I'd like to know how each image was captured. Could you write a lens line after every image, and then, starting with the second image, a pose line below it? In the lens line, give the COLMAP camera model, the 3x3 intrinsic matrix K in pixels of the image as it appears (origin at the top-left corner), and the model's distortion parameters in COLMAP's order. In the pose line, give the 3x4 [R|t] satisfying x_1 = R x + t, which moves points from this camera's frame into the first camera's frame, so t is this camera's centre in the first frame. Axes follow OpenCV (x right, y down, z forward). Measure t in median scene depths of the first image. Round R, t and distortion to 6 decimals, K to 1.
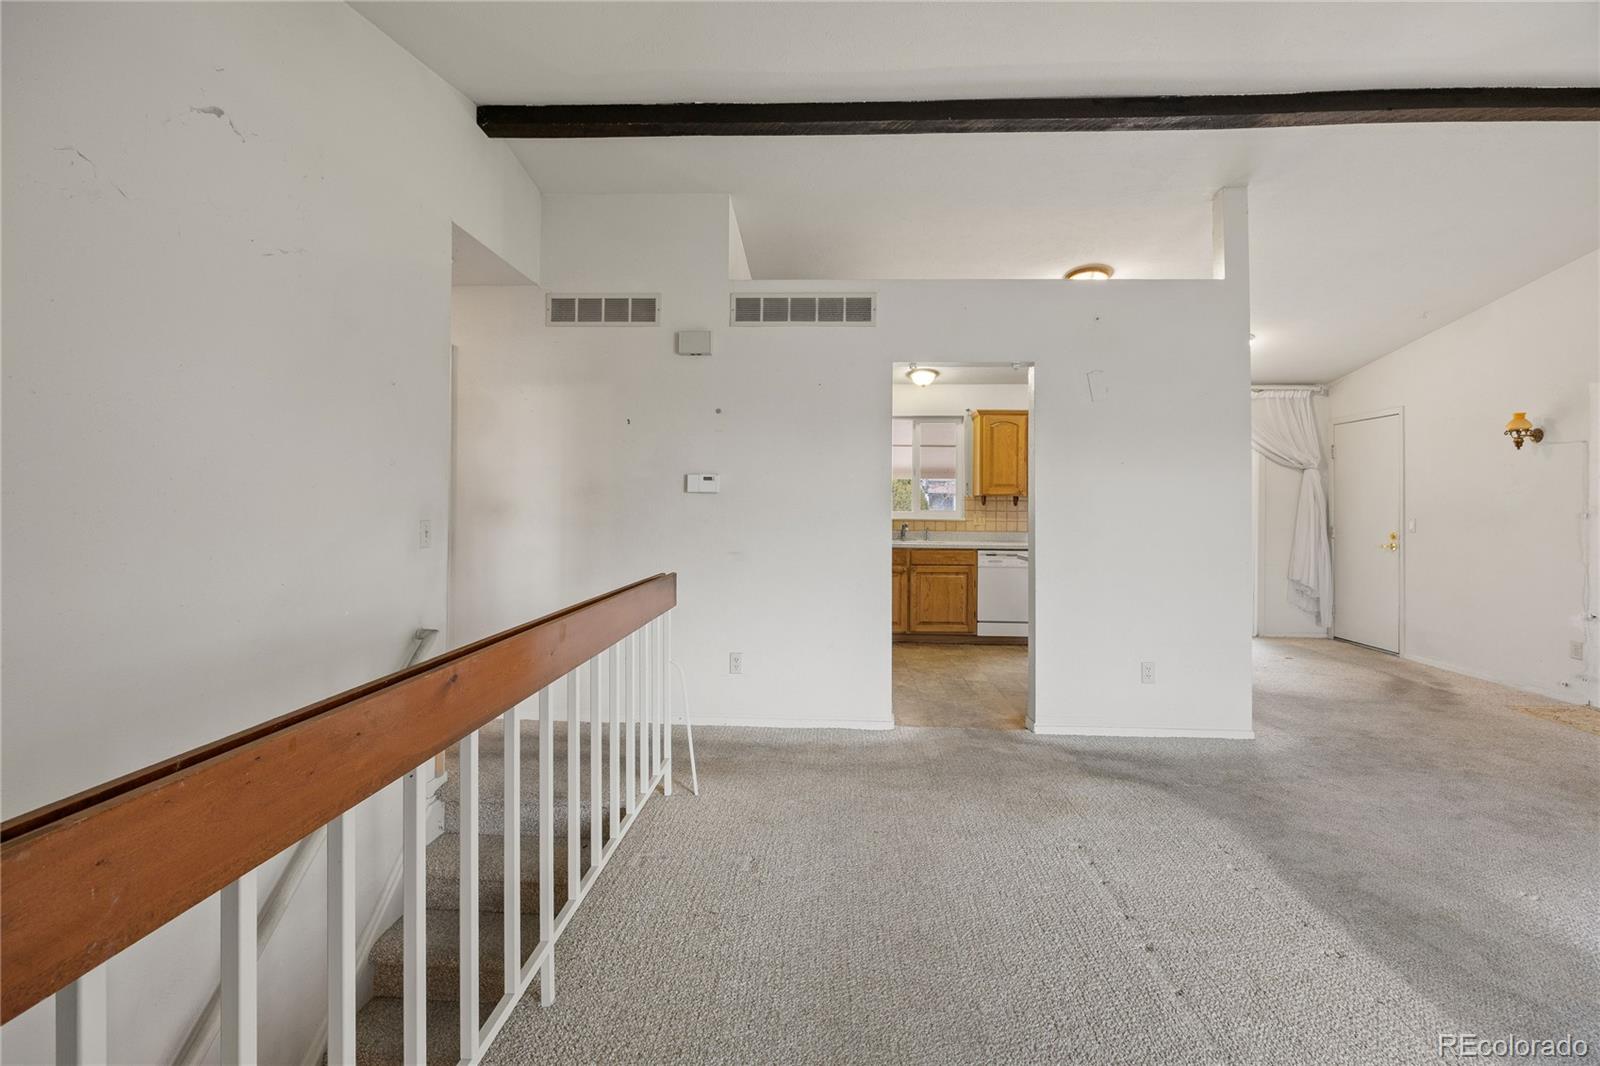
lens RADIAL K [[720.1, 0, 795.1], [0, 720.1, 503.5], [0, 0, 1]] dist [-0.012846, 0.001028]
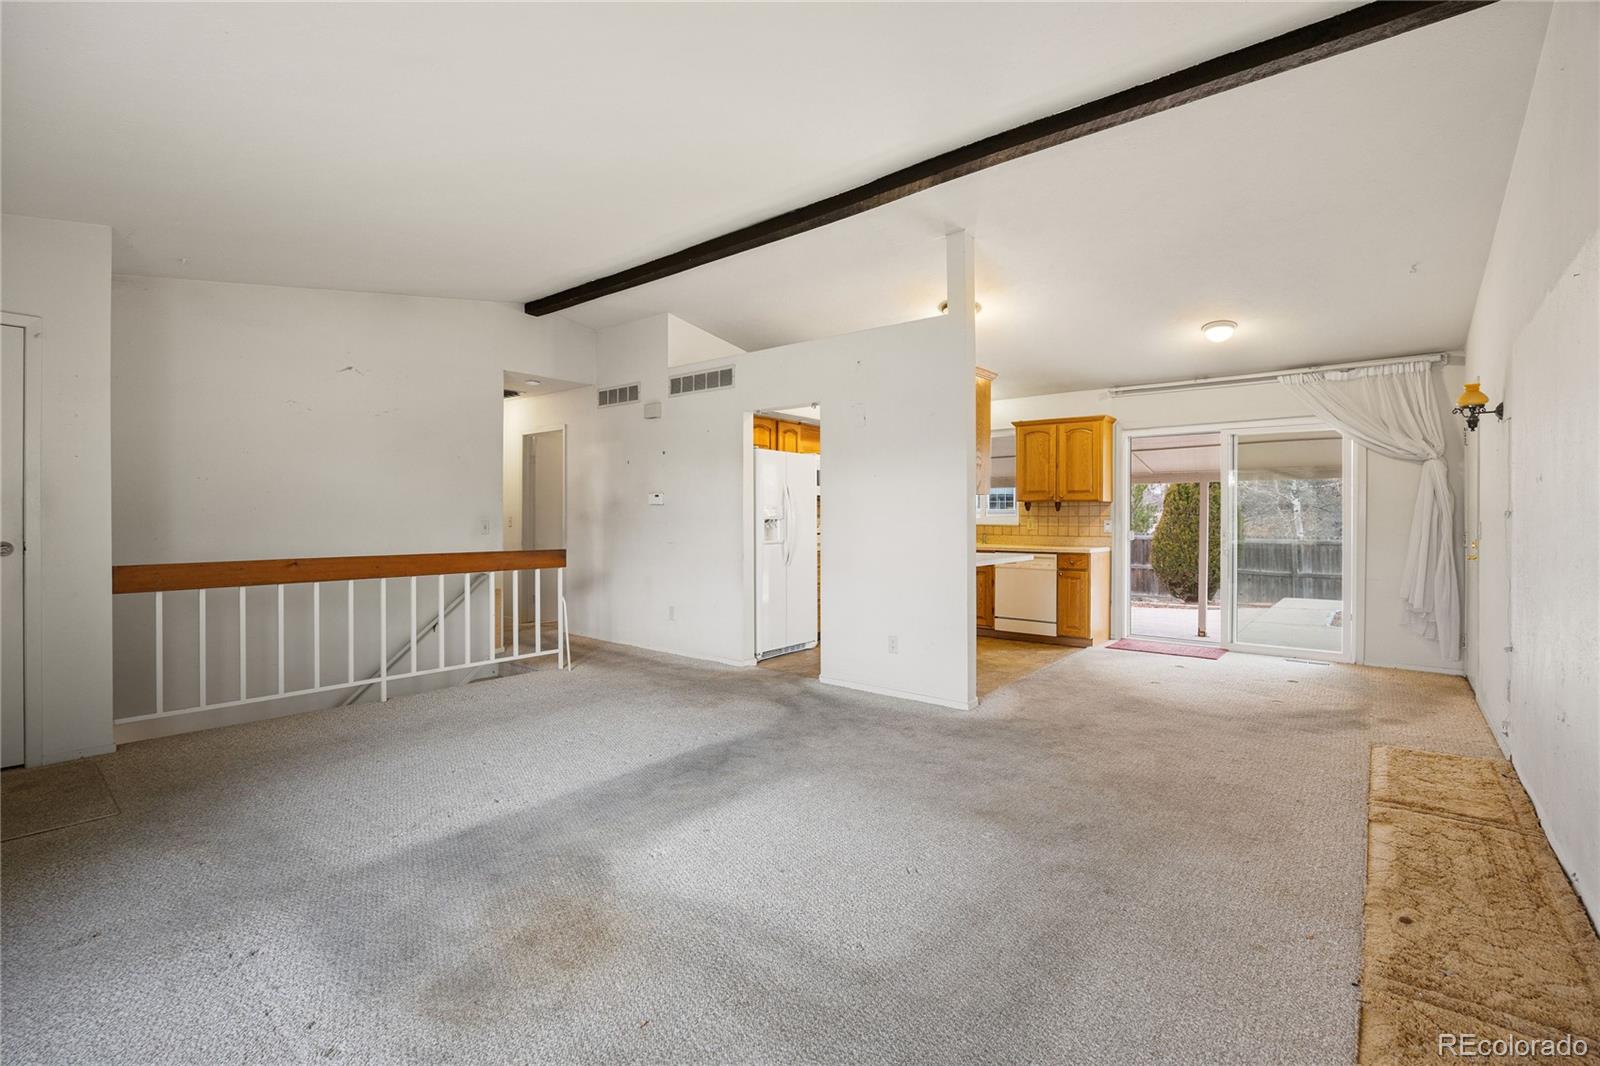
lens RADIAL K [[720.1, 0, 813.8], [0, 720.1, 521.3], [0, 0, 1]] dist [-0.012846, 0.001028]
pose [[0.804585, -0.002887, -0.593830, 1.087634], [0.008493, 0.999942, 0.006645, 0.014303], [0.593776, -0.010390, 0.804563, -0.073605]]
